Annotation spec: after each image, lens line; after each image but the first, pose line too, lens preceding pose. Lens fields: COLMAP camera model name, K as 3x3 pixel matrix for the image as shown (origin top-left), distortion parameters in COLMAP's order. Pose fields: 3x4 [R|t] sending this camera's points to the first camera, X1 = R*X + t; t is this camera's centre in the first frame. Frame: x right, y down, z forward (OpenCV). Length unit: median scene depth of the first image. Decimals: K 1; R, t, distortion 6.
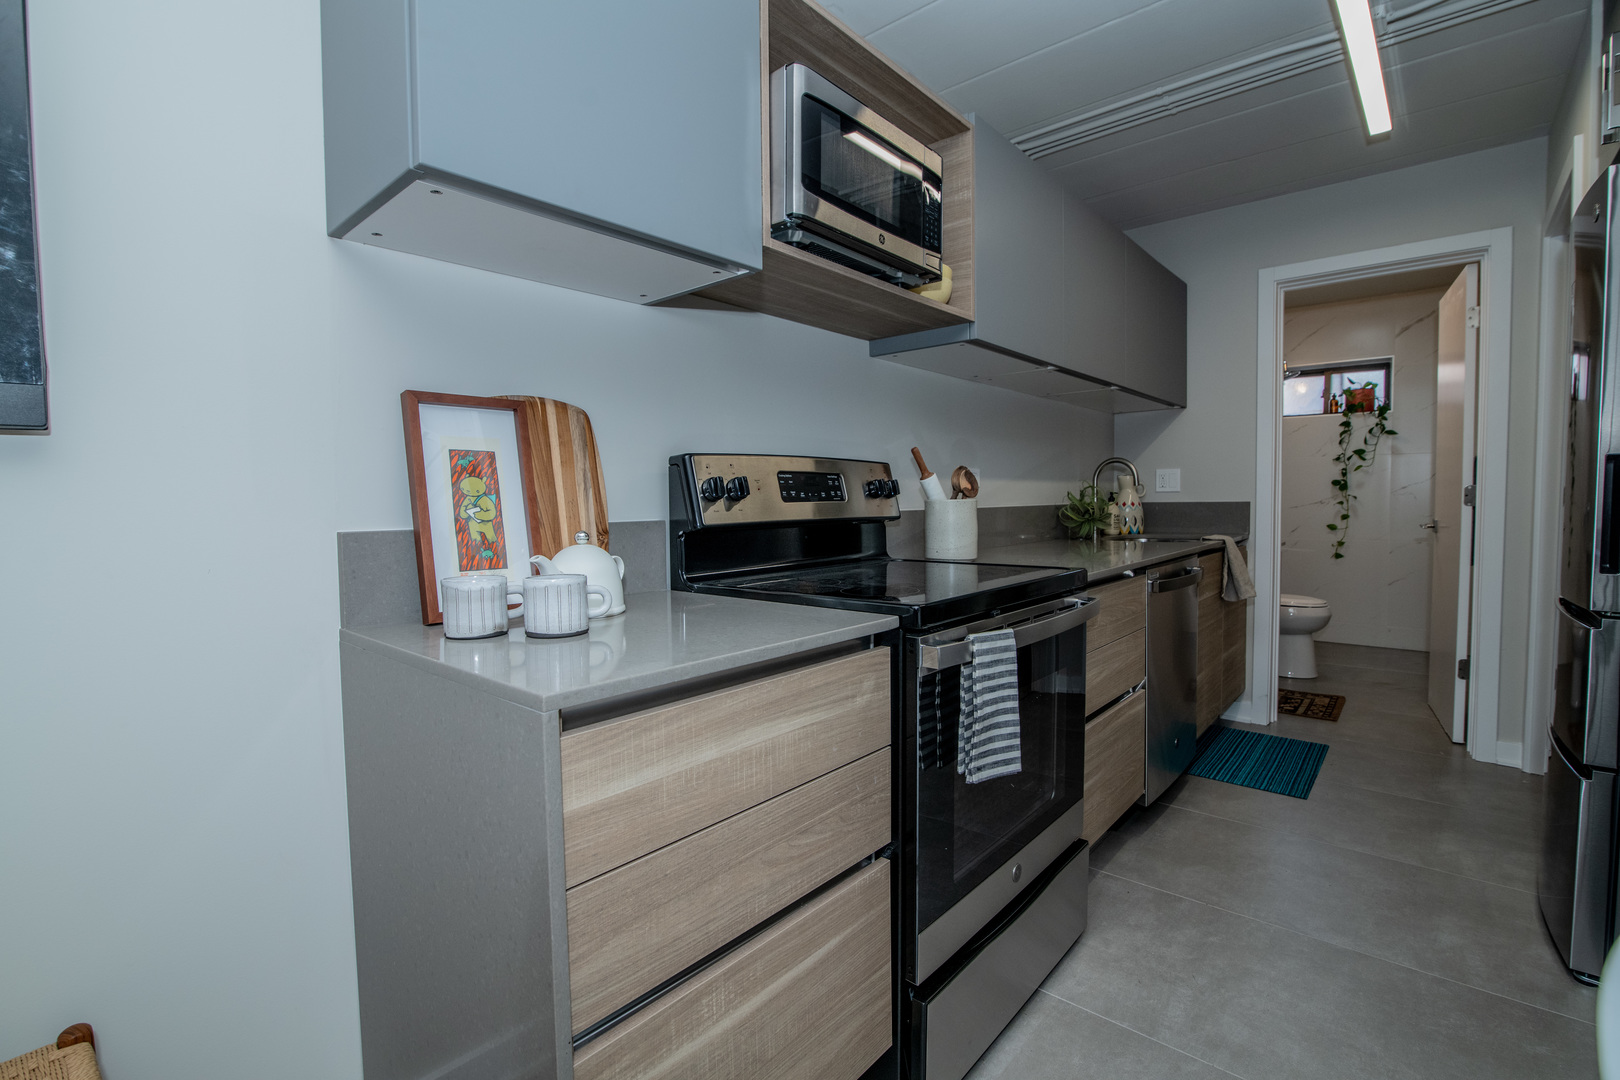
lens RADIAL K [[740.2, 0, 814.3], [0, 740.2, 533.2], [0, 0, 1]] dist [-0.019197, -0.000807]
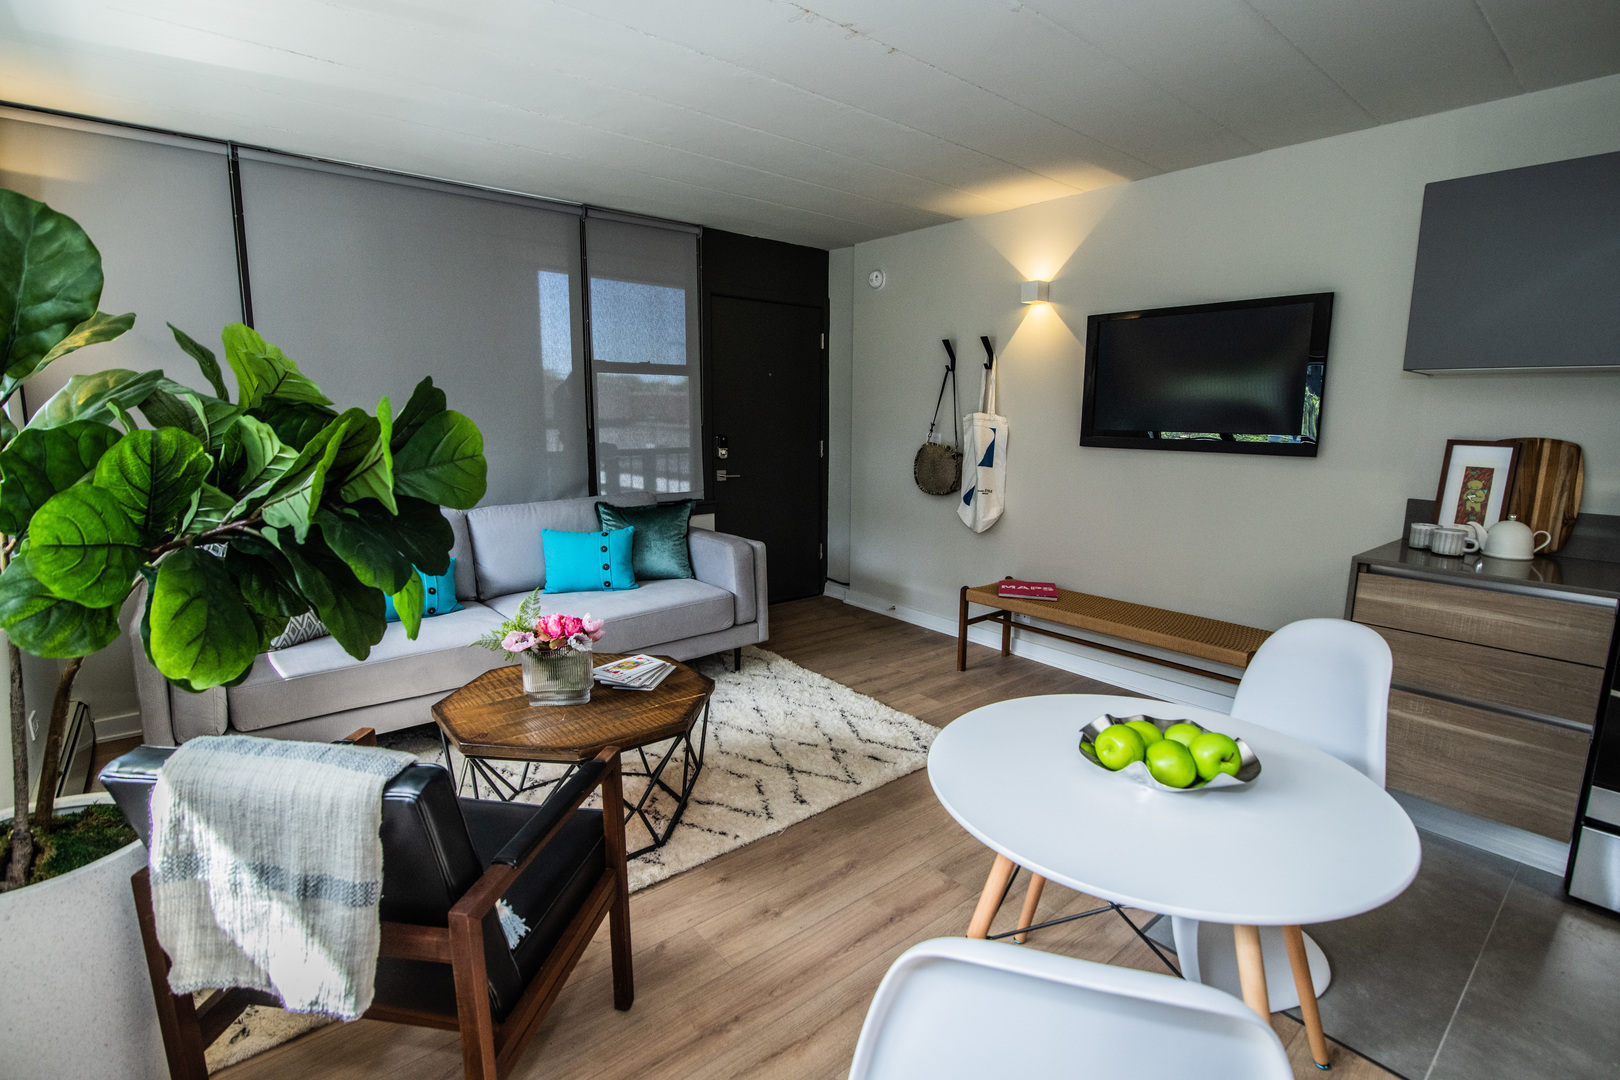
lens RADIAL K [[740.2, 0, 814.3], [0, 740.2, 533.2], [0, 0, 1]] dist [-0.019197, -0.000807]
pose [[-0.165385, 0.172484, -0.971029, 1.668220], [-0.056587, 0.981306, 0.183948, -0.180424], [0.984604, 0.085370, -0.152532, -0.452142]]
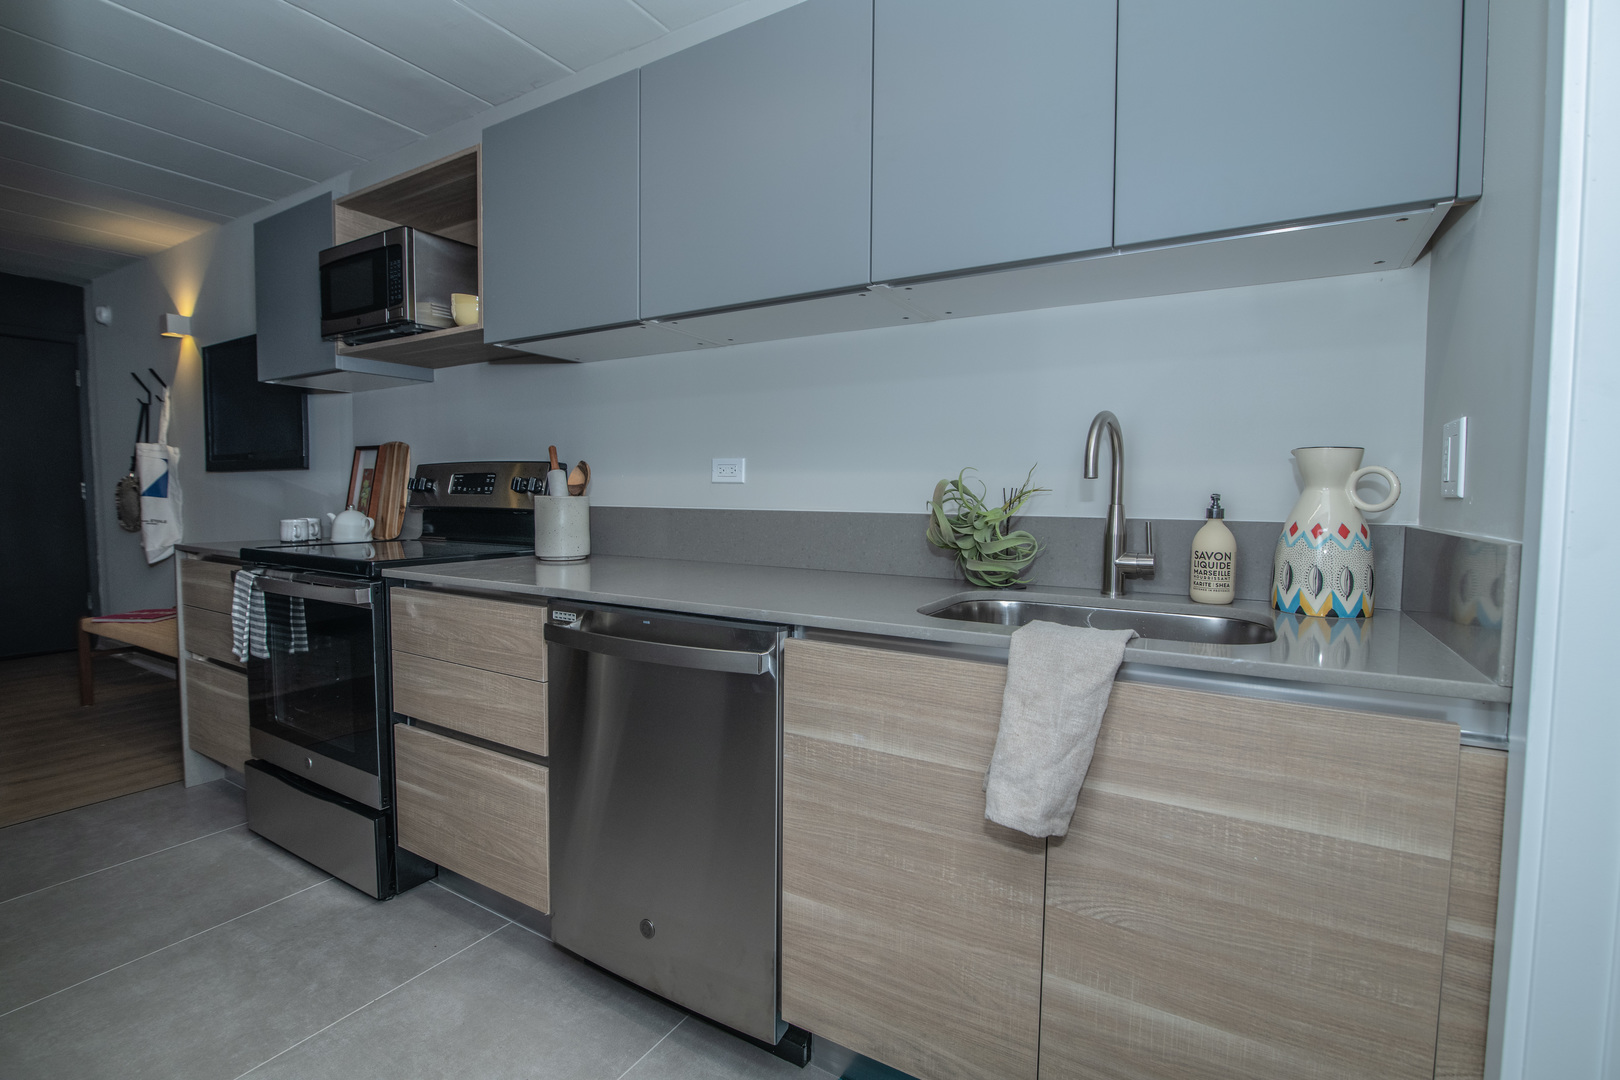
lens RADIAL K [[740.2, 0, 814.3], [0, 740.2, 533.2], [0, 0, 1]] dist [-0.019197, -0.000807]
pose [[0.163935, 0.068050, -0.984121, 1.913140], [-0.058465, 0.996534, 0.059169, -0.116792], [0.984737, 0.047837, 0.167346, 1.836310]]
